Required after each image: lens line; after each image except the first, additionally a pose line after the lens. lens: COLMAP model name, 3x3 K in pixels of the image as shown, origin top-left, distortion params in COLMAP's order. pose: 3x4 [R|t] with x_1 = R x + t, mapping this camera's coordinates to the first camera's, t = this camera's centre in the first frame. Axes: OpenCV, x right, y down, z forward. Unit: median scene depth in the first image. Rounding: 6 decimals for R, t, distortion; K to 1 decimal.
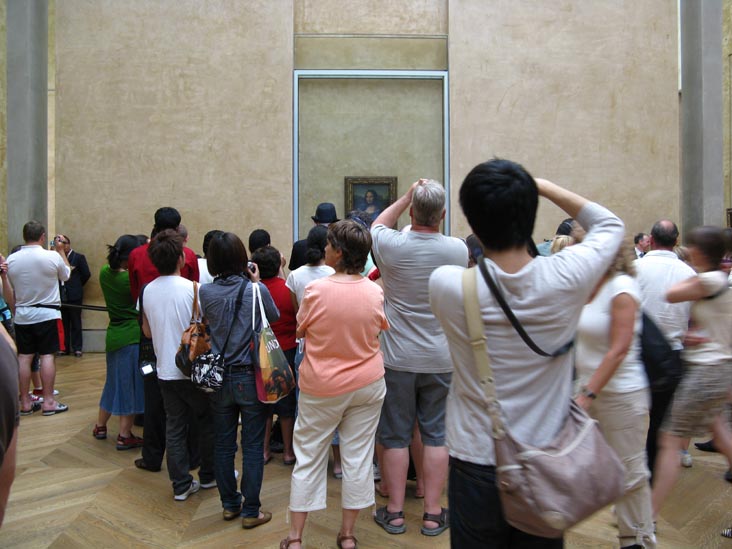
lens RADIAL K [[760.8, 0, 378.7], [0, 760.8, 265.0], [0, 0, 1]] dist [-0.199018, 0.227522]
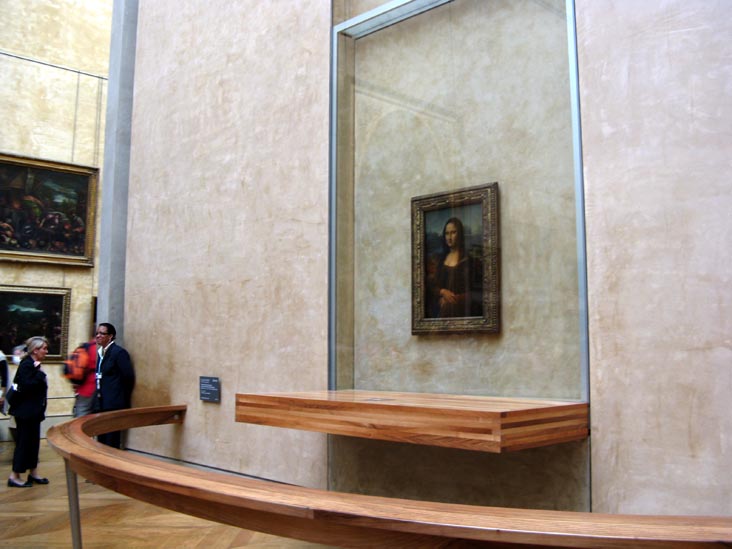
lens RADIAL K [[769.5, 0, 376.9], [0, 769.5, 263.5], [0, 0, 1]] dist [-0.192866, 0.216900]
pose [[0.667215, -0.080502, -0.740502, 0.322982], [-0.020136, 0.991830, -0.125968, -0.008579], [0.744593, 0.098959, 0.660143, 0.662295]]
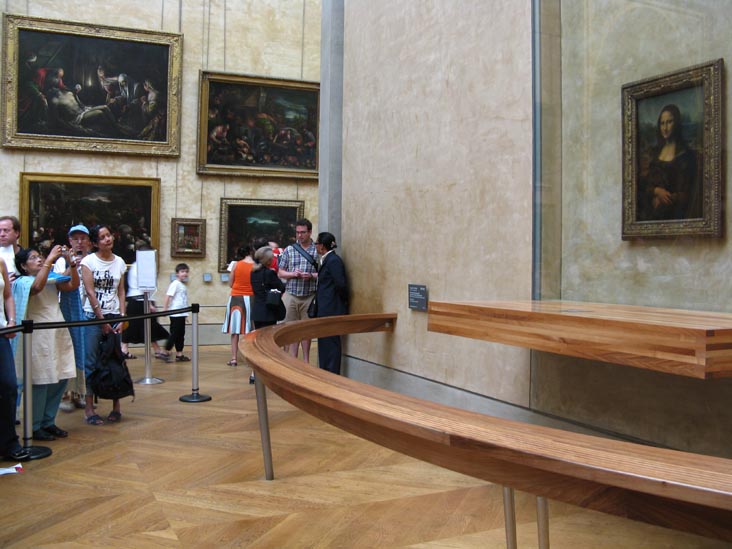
lens RADIAL K [[749.9, 0, 370.7], [0, 749.9, 261.1], [0, 0, 1]] dist [-0.197409, 0.212879]
pose [[0.382512, 0.007406, -0.923921, 0.301578], [-0.035528, 0.999346, -0.006698, -0.005629], [0.923267, 0.035387, 0.382525, 0.718146]]
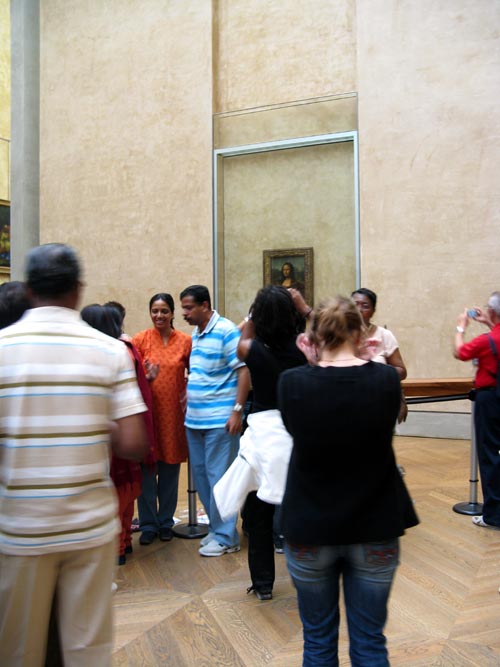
lens RADIAL K [[686.1, 0, 262.7], [0, 686.1, 344.5], [0, 0, 1]] dist [-0.197415, 0.223512]
pose [[0.874124, 0.008369, -0.485630, 0.399201], [-0.005858, 0.999960, 0.006688, 0.000624], [0.485667, -0.003001, 0.874139, 0.221401]]
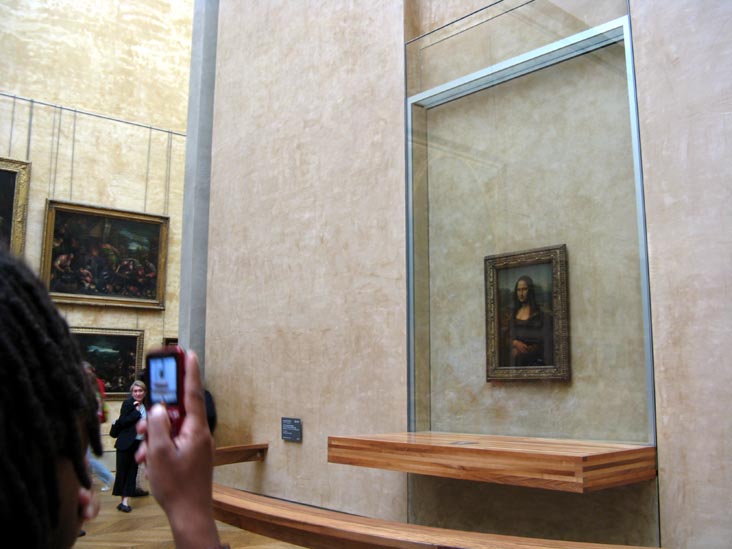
lens RADIAL K [[753.0, 0, 370.2], [0, 753.0, 264.5], [0, 0, 1]] dist [-0.197415, 0.223512]
pose [[0.624831, -0.116182, -0.772067, 0.333937], [-0.021475, 0.985935, -0.165745, -0.018754], [0.780465, 0.120143, 0.613548, 0.610438]]
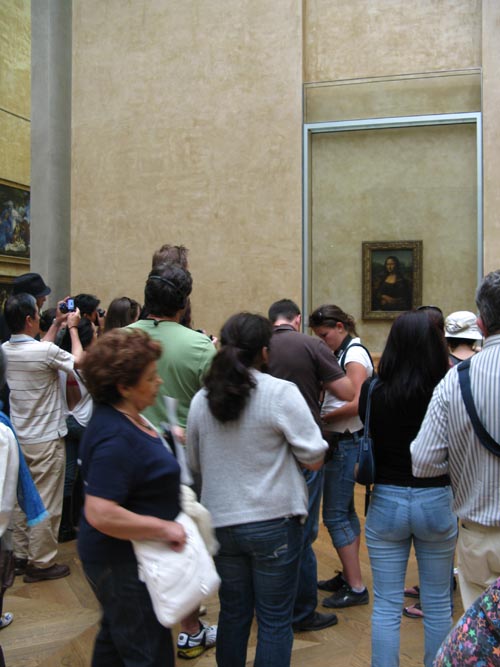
lens RADIAL K [[717.1, 0, 272.9], [0, 717.1, 354.5], [0, 0, 1]] dist [-0.203060, 0.226869]
pose [[0.937050, 0.020651, -0.348584, 0.151189], [-0.012378, 0.999587, 0.025945, -0.006389], [0.348976, -0.019997, 0.936918, 0.195670]]
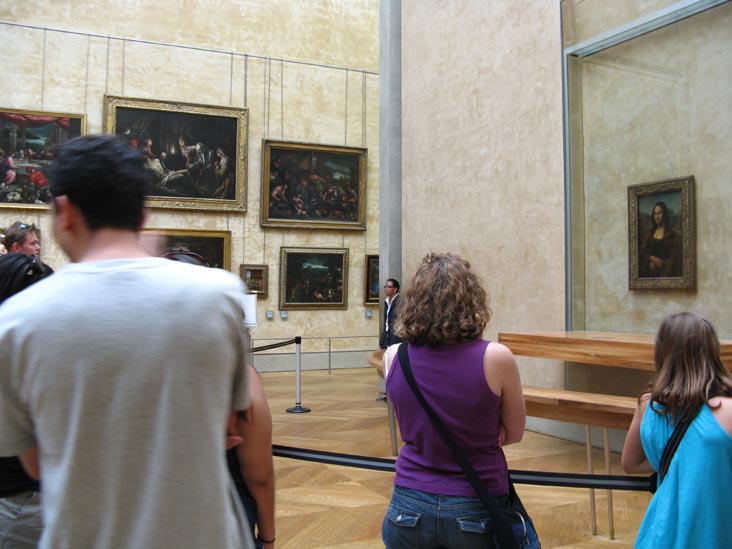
lens RADIAL K [[753.0, 0, 370.2], [0, 753.0, 264.5], [0, 0, 1]] dist [-0.197415, 0.223512]
pose [[0.401976, -0.030259, -0.915150, 0.461567], [-0.027404, 0.998609, -0.045055, -0.013230], [0.915240, 0.043190, 0.400588, 0.550043]]
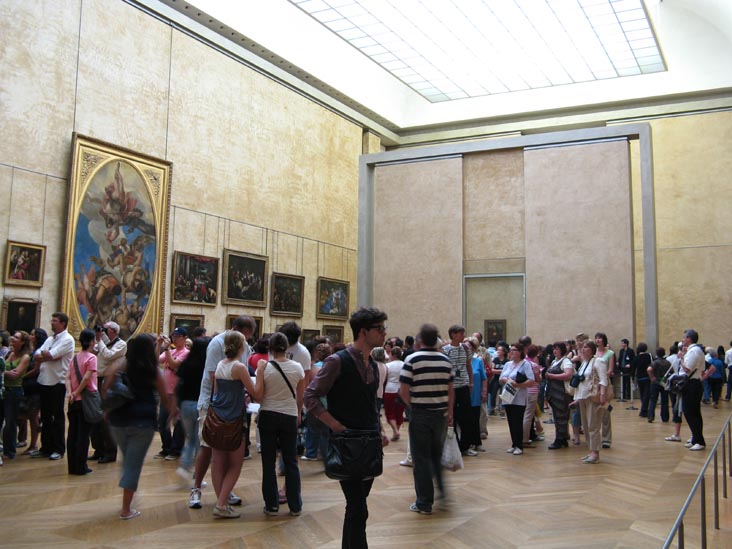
lens RADIAL K [[773.8, 0, 377.3], [0, 773.8, 260.7], [0, 0, 1]] dist [-0.200814, 0.226884]
pose [[0.861915, -0.044492, -0.505097, 0.903847], [-0.027873, 0.990479, -0.134811, 0.034767], [0.506286, 0.130274, 0.852469, -1.257334]]
